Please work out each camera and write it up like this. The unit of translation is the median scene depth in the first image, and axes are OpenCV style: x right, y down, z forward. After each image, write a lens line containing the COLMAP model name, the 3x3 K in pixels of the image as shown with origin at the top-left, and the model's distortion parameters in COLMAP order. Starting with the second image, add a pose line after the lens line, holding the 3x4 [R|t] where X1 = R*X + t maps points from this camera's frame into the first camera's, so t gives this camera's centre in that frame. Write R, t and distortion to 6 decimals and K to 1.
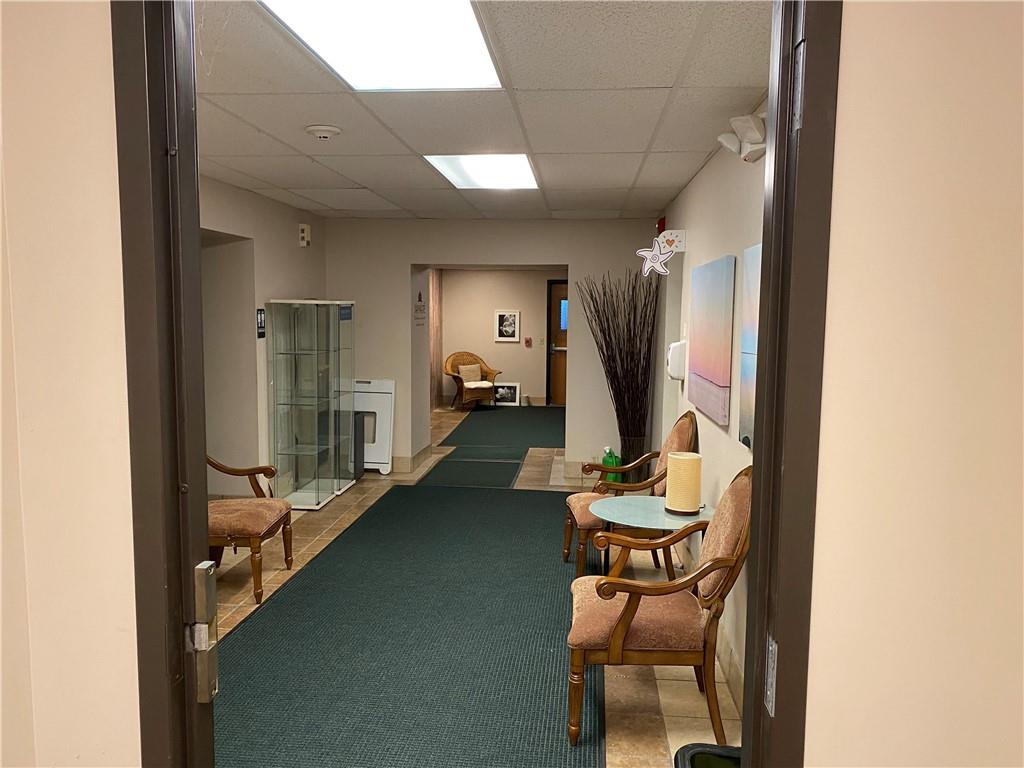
lens RADIAL K [[786.9, 0, 517.2], [0, 786.9, 384.6], [0, 0, 1]] dist [0.002808, -0.005477]
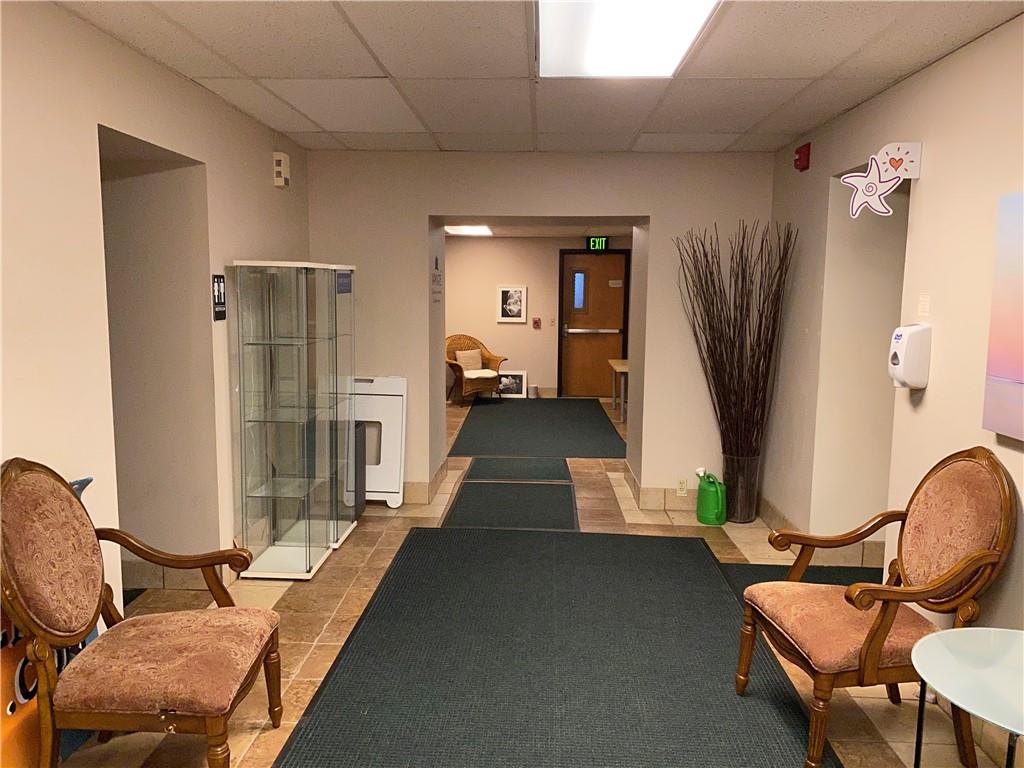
lens RADIAL K [[786.9, 0, 505.7], [0, 786.9, 384.2], [0, 0, 1]] dist [0.002808, -0.005477]
pose [[0.999311, -0.004663, 0.036831, -0.100661], [0.003724, 0.999667, 0.025530, -0.019432], [-0.036938, -0.025375, 0.998995, 0.301904]]
